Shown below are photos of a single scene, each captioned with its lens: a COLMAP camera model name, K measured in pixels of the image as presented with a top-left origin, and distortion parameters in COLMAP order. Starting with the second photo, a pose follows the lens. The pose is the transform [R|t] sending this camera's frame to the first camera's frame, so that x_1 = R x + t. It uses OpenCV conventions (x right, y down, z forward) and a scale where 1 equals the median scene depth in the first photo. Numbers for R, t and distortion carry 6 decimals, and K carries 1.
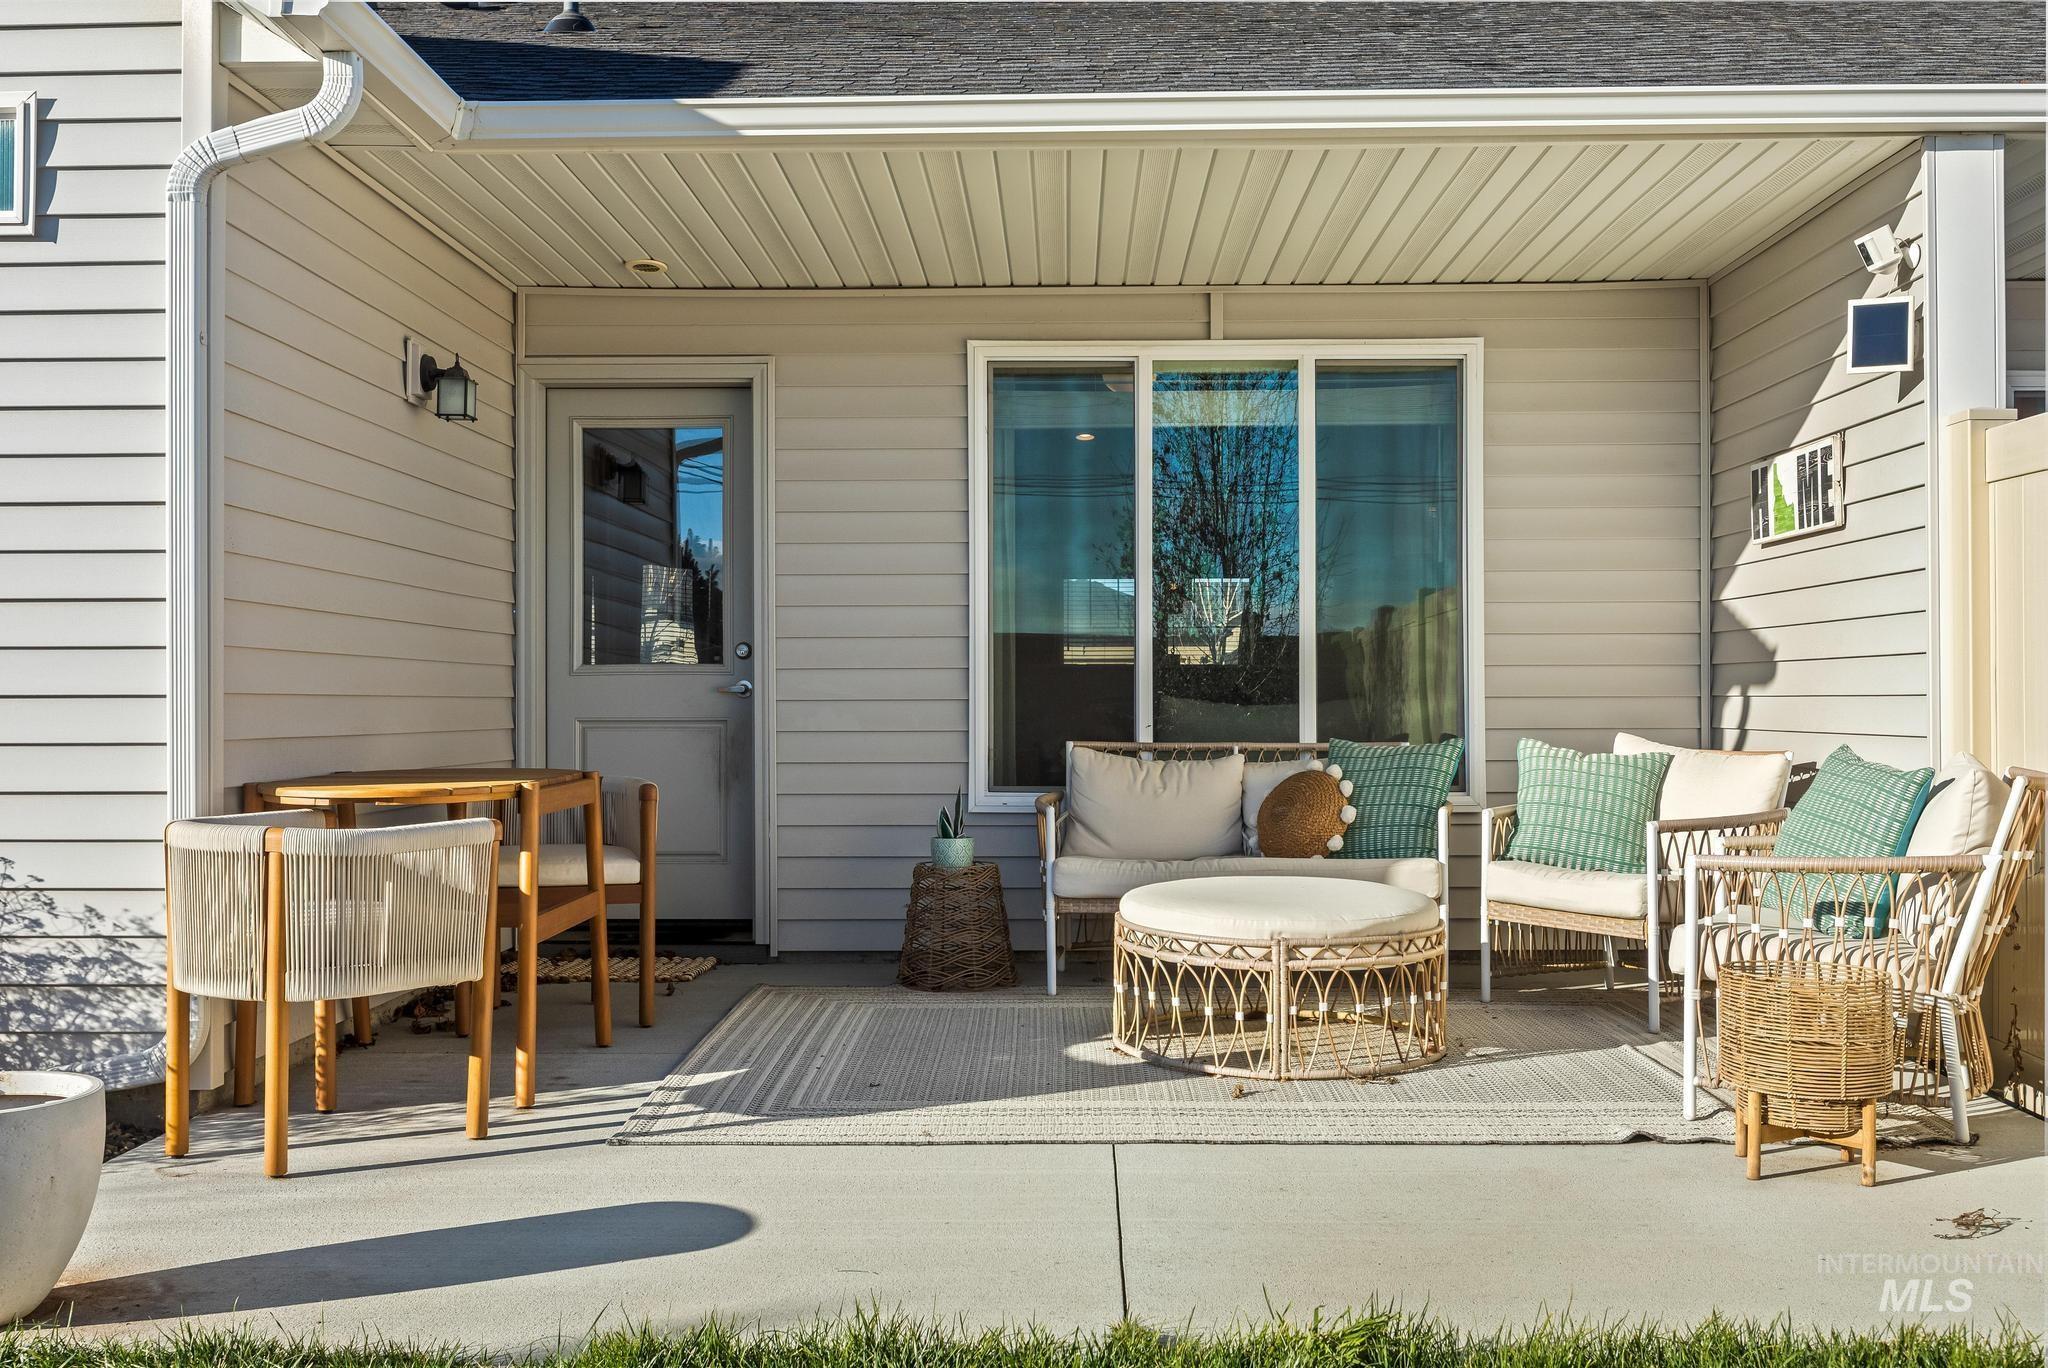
lens RADIAL K [[1890.7, 0, 1102.0], [0, 1890.7, 721.8], [0, 0, 1]] dist [-0.014527, 0.006439]
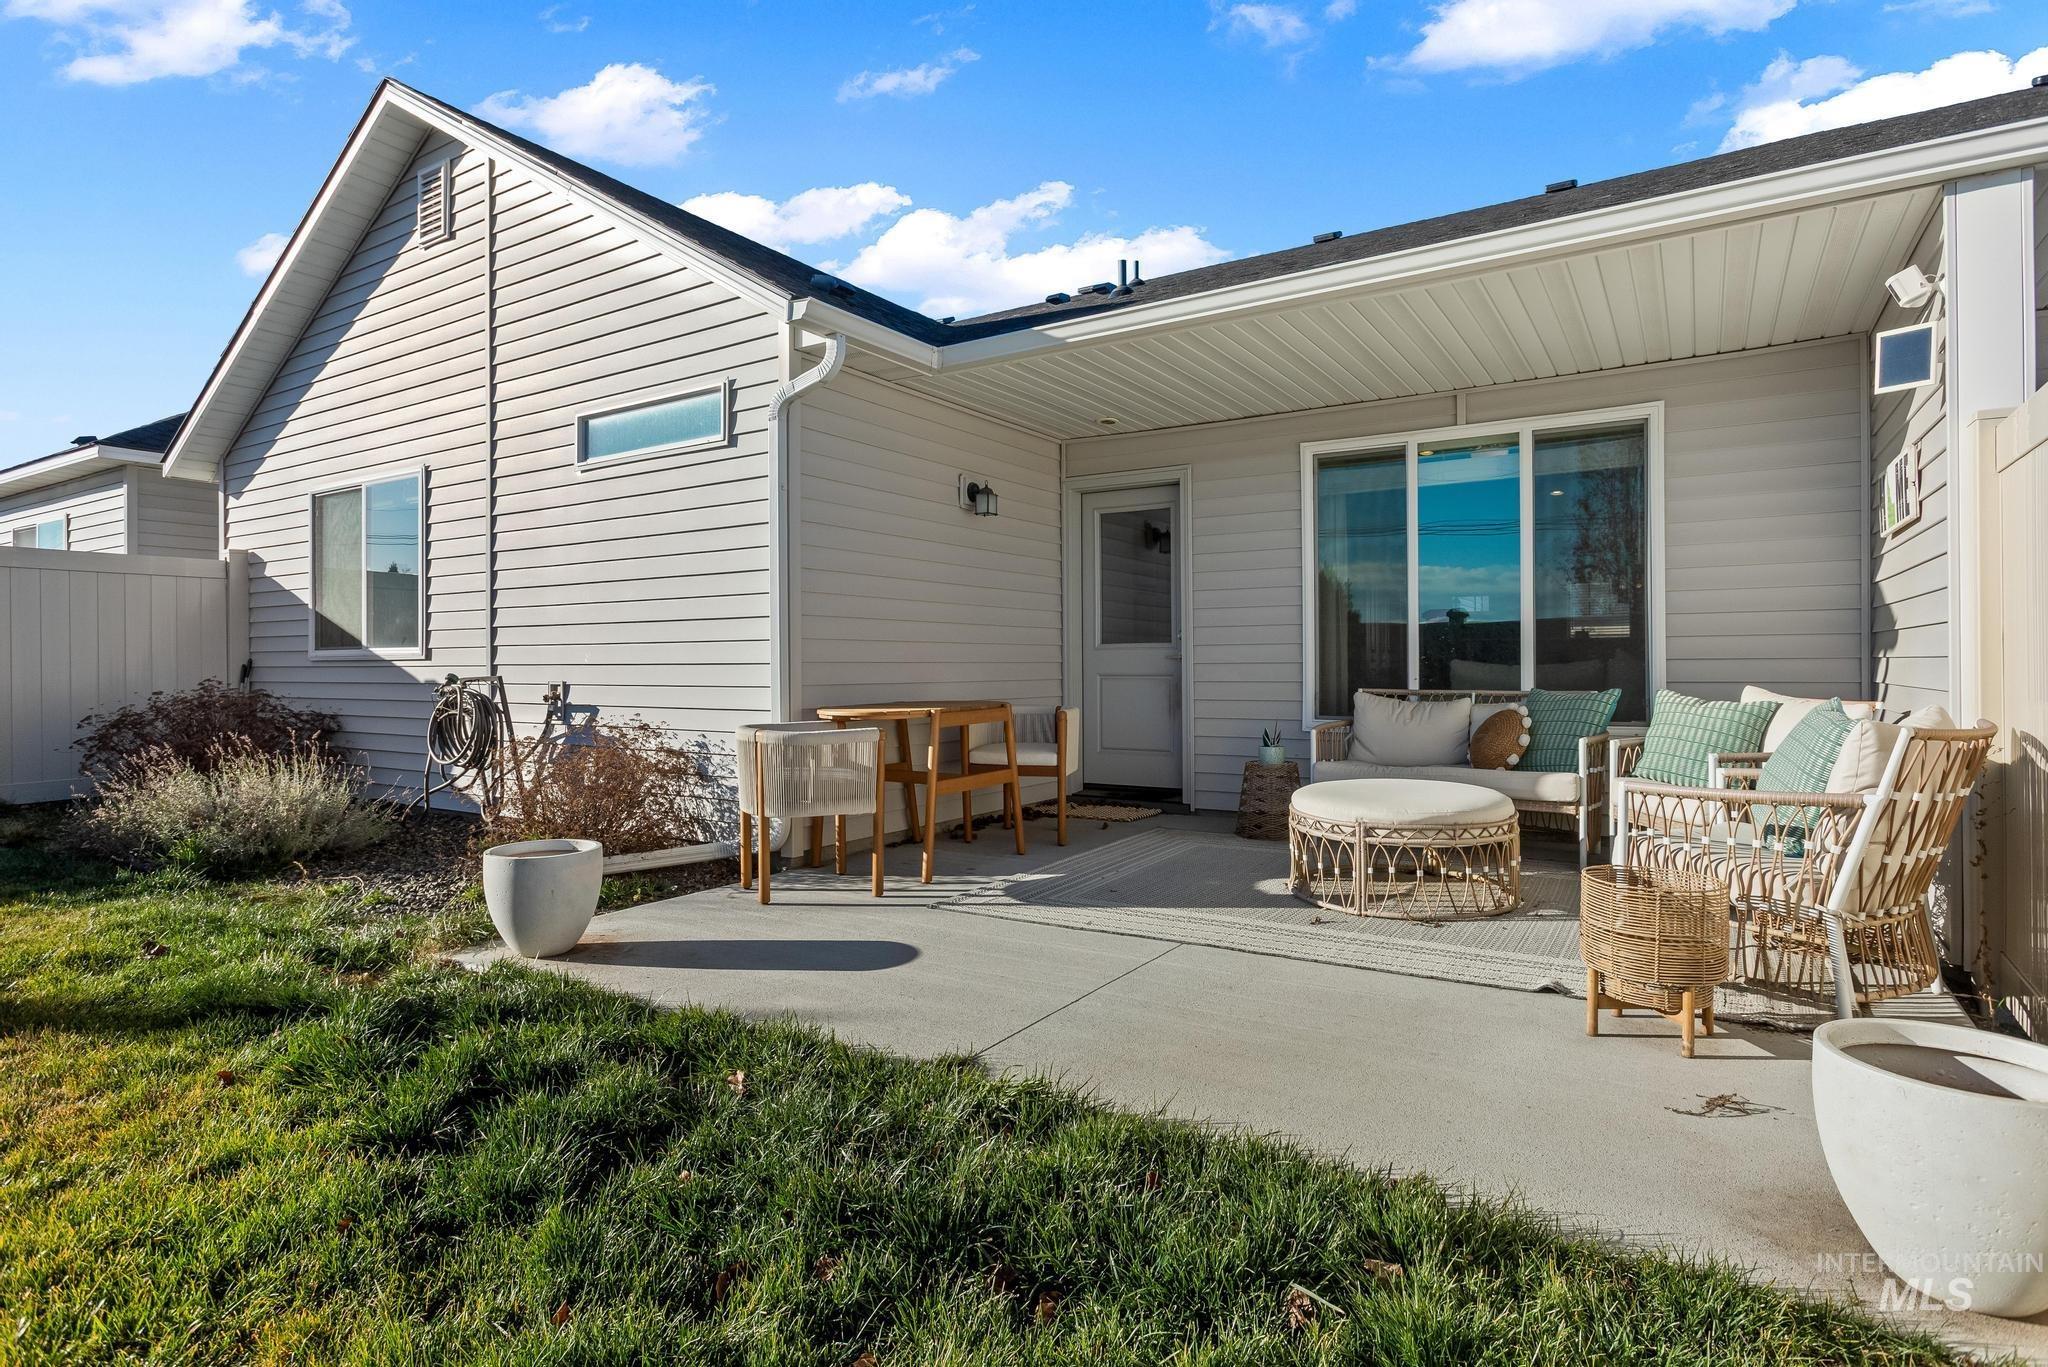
lens RADIAL K [[1050.3, 0, 1027.5], [0, 1050.3, 682.3], [0, 0, 1]] dist [-0.018341, 0.011787]
pose [[0.859684, 0.005676, -0.510795, 0.230587], [-0.001275, 0.999959, 0.008964, -0.002946], [0.510825, -0.007055, 0.859656, 0.116427]]
